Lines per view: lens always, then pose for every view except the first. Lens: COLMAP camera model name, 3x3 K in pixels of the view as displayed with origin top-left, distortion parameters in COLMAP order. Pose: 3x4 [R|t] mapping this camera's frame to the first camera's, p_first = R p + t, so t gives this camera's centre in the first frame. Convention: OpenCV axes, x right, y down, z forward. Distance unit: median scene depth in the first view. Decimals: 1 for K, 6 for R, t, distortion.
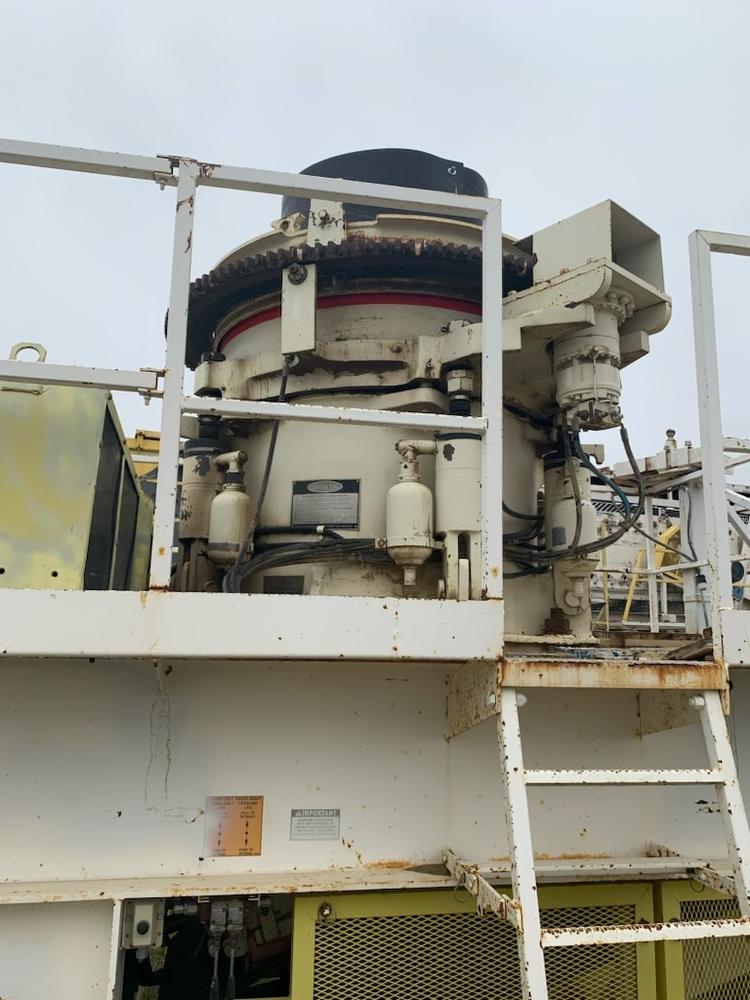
lens RADIAL K [[764.0, 0, 375.5], [0, 764.0, 503.3], [0, 0, 1]] dist [0.030551, -0.019992]
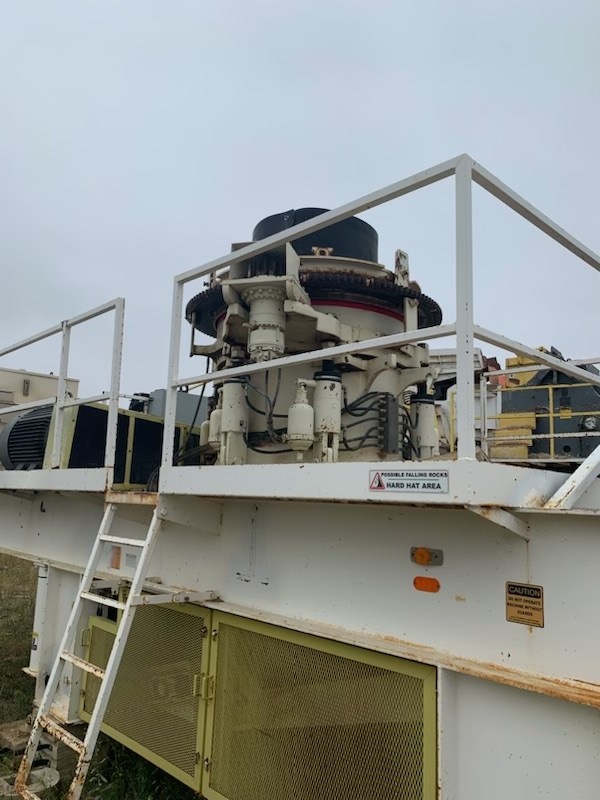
lens RADIAL K [[611.2, 0, 300.3], [0, 611.2, 399.8], [0, 0, 1]] dist [0.030551, -0.019992]
pose [[0.563175, -0.123146, -0.817110, 2.123586], [0.134579, 0.989300, -0.056341, 0.098139], [0.815305, -0.078236, 0.573722, 0.361624]]
